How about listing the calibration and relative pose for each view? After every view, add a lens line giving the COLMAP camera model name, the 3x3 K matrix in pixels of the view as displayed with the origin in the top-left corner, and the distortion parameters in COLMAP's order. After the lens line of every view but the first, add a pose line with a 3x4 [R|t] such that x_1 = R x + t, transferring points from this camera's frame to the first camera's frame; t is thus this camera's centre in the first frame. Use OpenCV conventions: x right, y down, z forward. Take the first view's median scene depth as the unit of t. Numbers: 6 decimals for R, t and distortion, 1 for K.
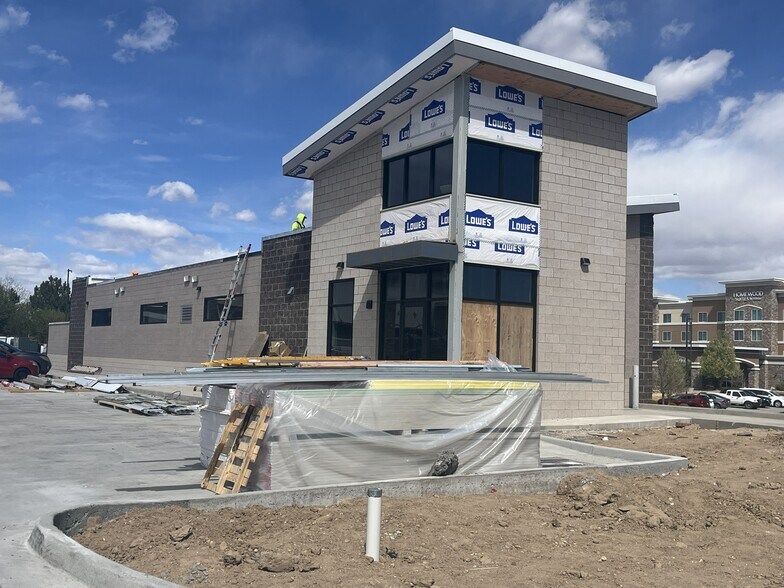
lens RADIAL K [[855.7, 0, 390.9], [0, 855.7, 310.0], [0, 0, 1]] dist [0.061925, -0.005174]
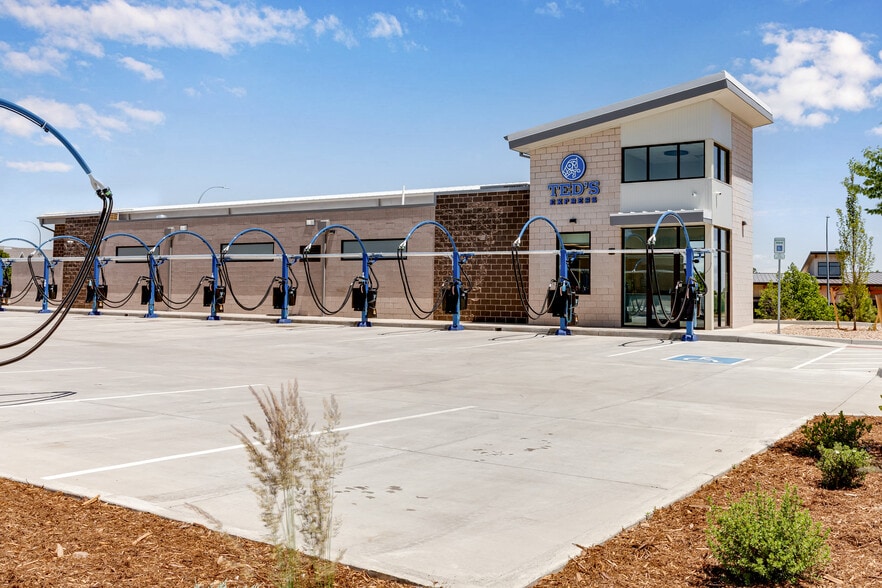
lens RADIAL K [[847.7, 0, 464.7], [0, 847.7, 262.4], [0, 0, 1]] dist [-0.008099, -0.001388]
pose [[0.913466, -0.001854, 0.406911, -0.800331], [-0.008894, 0.999660, 0.024520, -0.019609], [-0.406818, -0.026018, 0.913138, -0.155184]]
